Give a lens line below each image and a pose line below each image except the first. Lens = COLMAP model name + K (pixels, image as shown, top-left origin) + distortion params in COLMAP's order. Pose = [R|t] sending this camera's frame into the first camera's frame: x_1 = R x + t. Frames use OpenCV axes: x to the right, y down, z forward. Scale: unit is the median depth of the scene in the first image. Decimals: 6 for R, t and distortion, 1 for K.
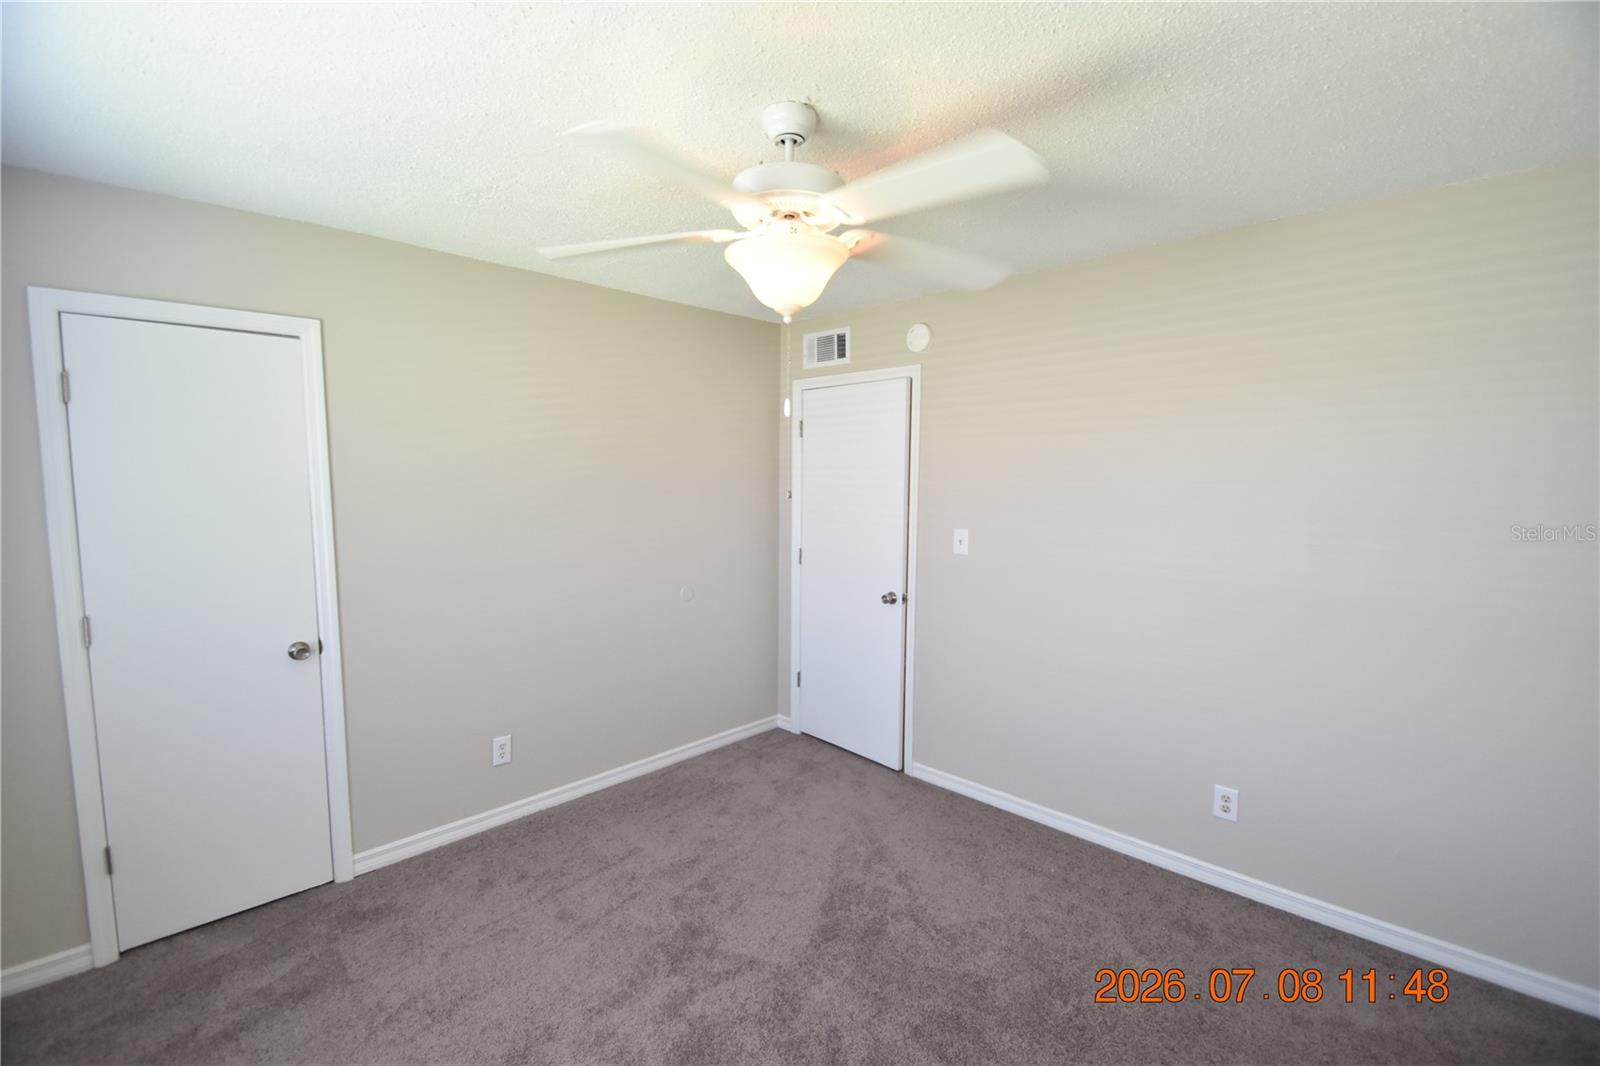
lens RADIAL K [[702.4, 0, 797.2], [0, 702.4, 546.4], [0, 0, 1]] dist [0.001747, -0.008289]
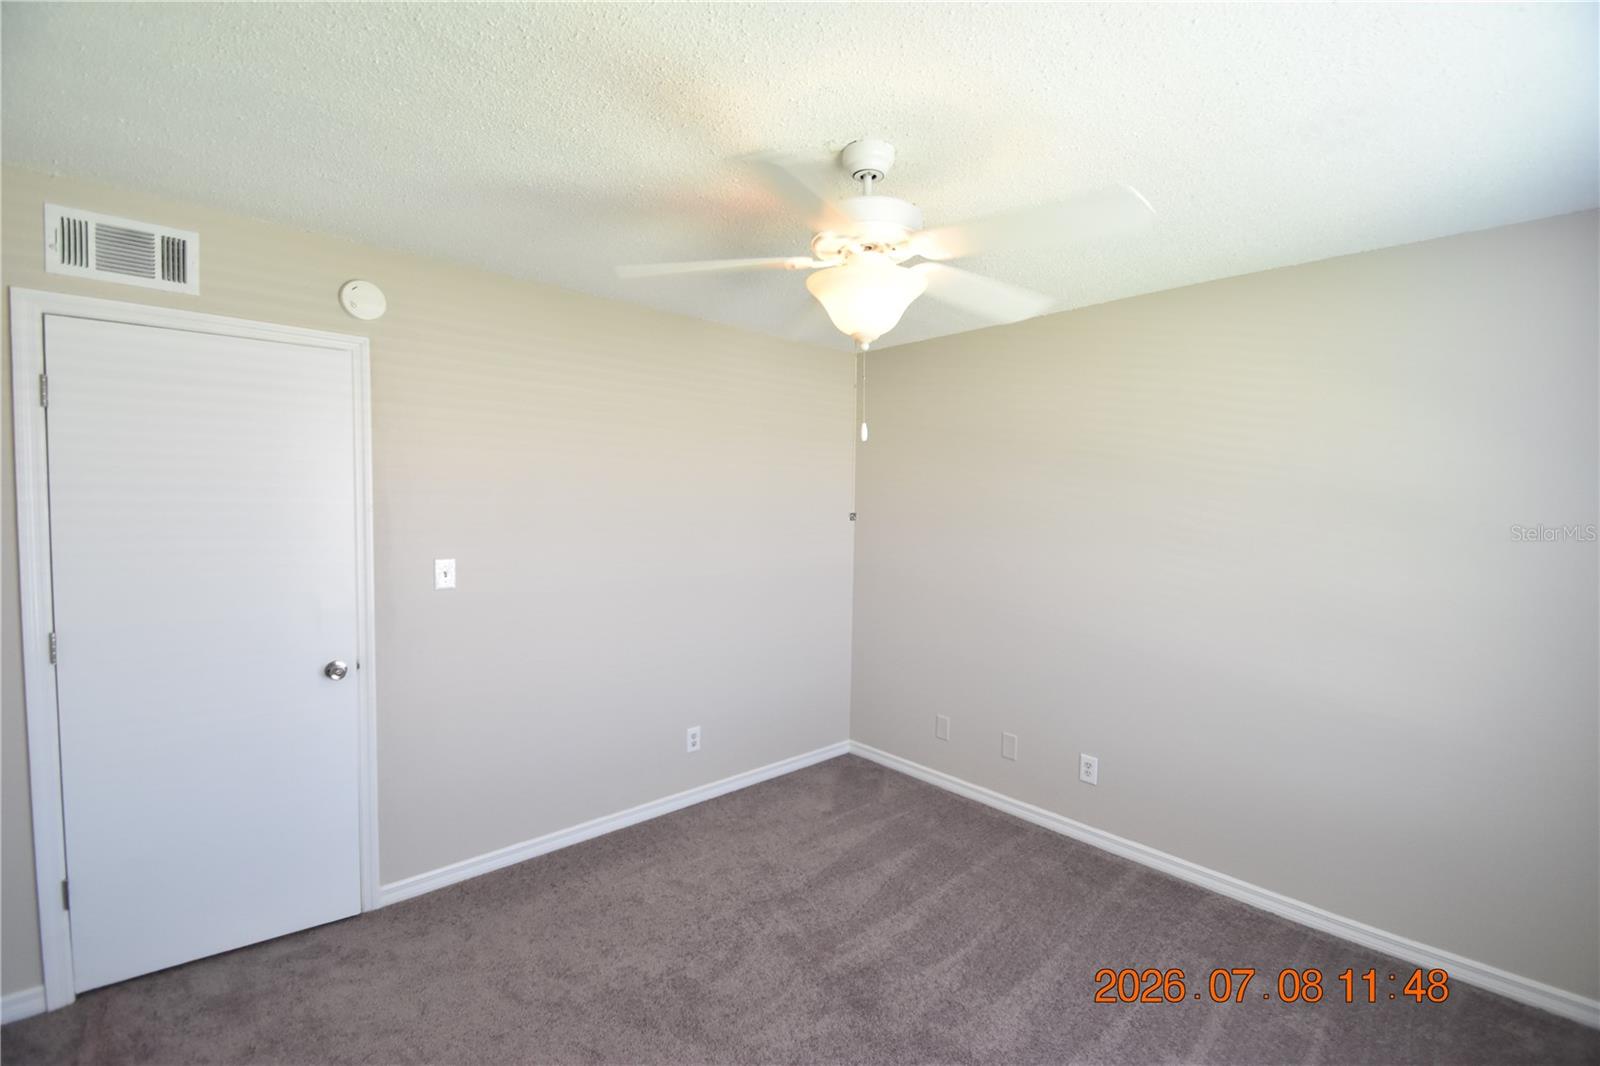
lens RADIAL K [[698.0, 0, 793.8], [0, 698.0, 541.8], [0, 0, 1]] dist [0.015172, -0.018770]
pose [[0.058901, -0.057015, 0.996634, -0.534761], [0.083259, 0.995170, 0.052011, -0.050261], [-0.994786, 0.079915, 0.063364, 0.536056]]
